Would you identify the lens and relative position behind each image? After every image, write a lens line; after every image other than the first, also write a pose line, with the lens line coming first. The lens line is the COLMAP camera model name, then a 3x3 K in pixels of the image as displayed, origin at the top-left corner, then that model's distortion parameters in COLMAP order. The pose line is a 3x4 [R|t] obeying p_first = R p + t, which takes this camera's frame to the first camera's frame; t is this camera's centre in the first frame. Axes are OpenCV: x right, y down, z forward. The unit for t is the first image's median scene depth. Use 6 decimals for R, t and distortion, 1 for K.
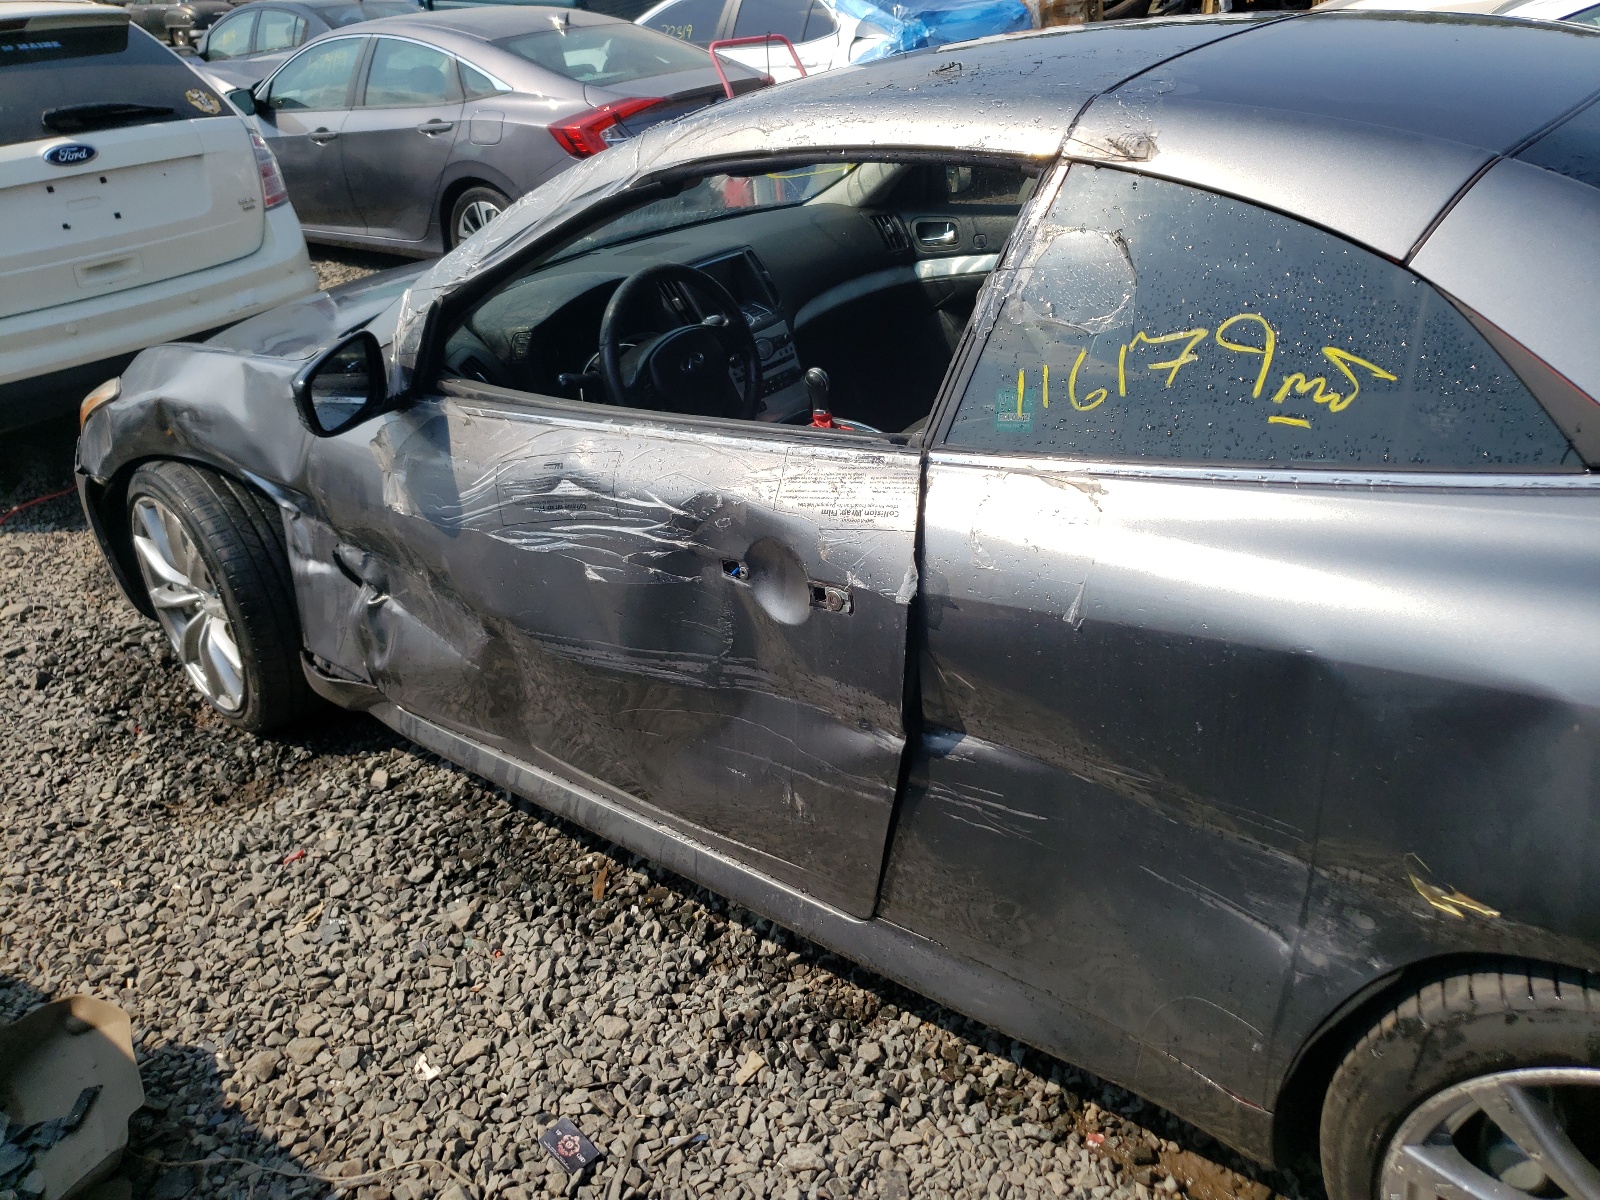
lens RADIAL K [[1373.7, 0, 800.0], [0, 1373.7, 600.0], [0, 0, 1]] dist [0.004844, -0.000283]
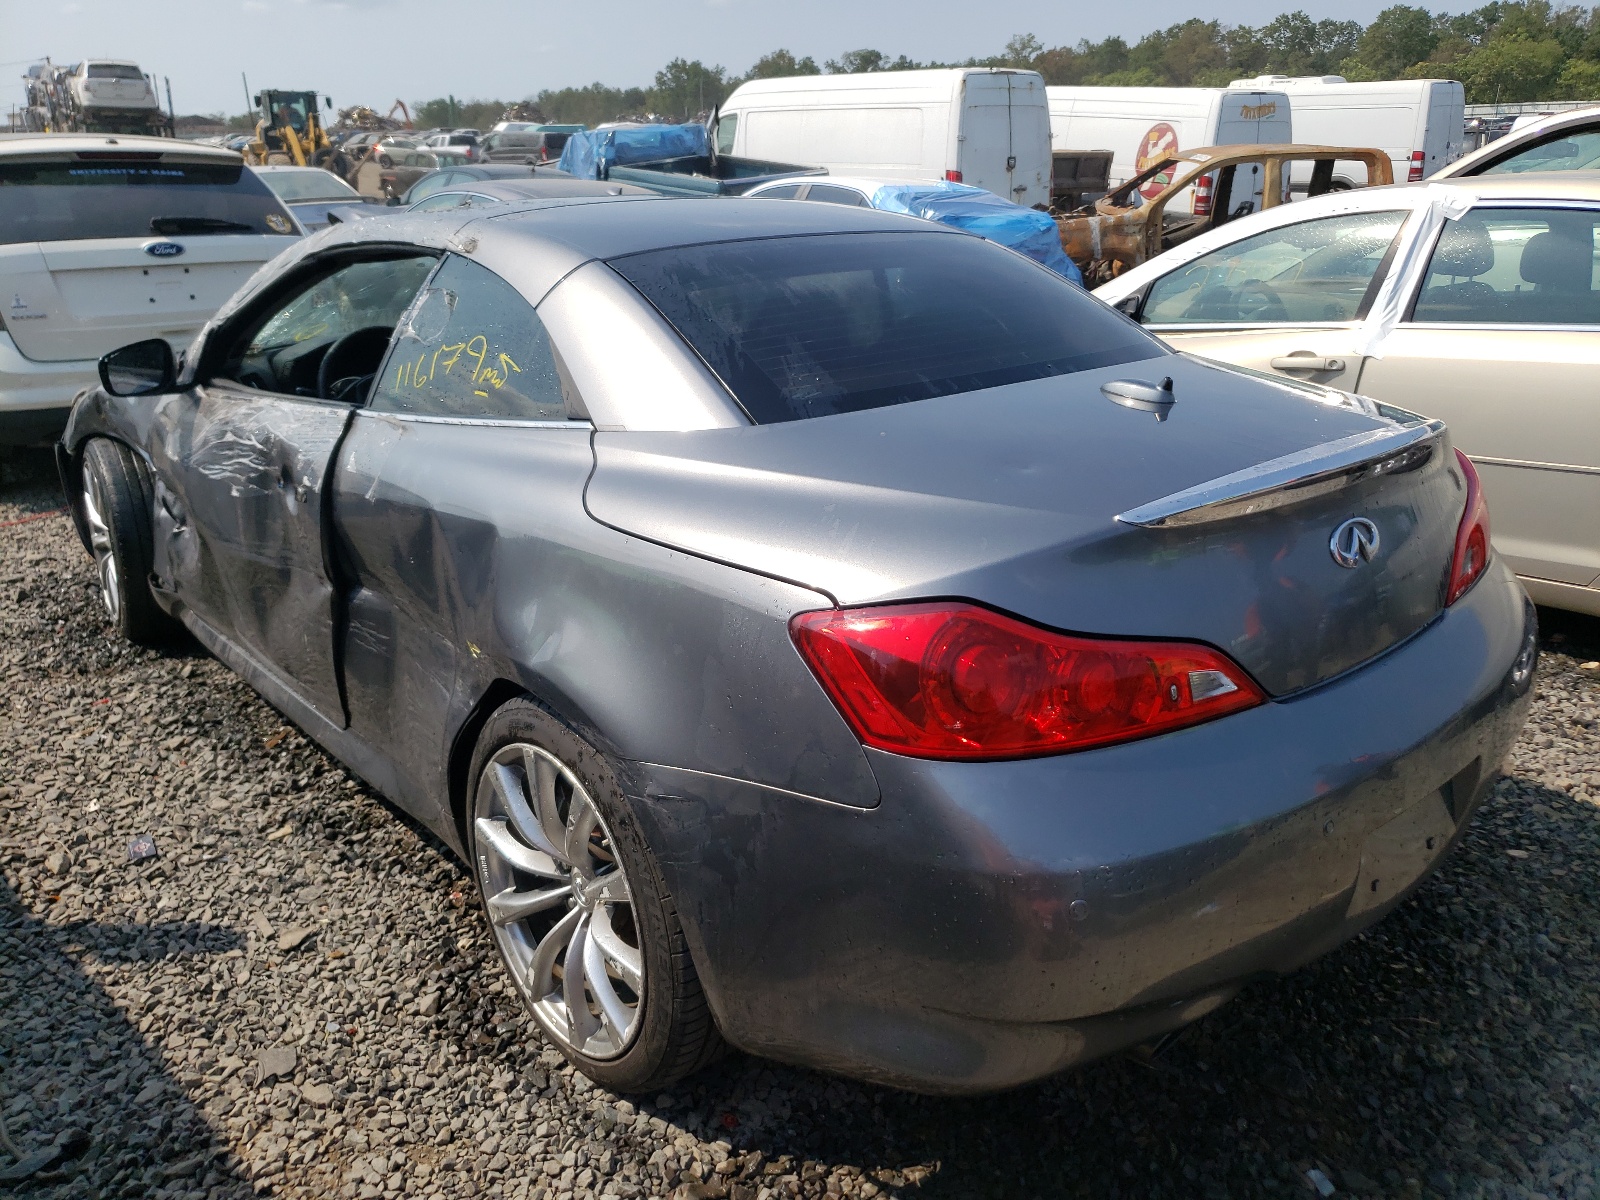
lens RADIAL K [[1440.5, 0, 800.0], [0, 1440.5, 600.0], [0, 0, 1]] dist [-0.089305, 0.221779]
pose [[0.977085, 0.128281, -0.169851, 0.649800], [-0.150903, 0.980261, -0.127735, 0.178671], [0.150112, 0.150439, 0.977156, -0.410578]]
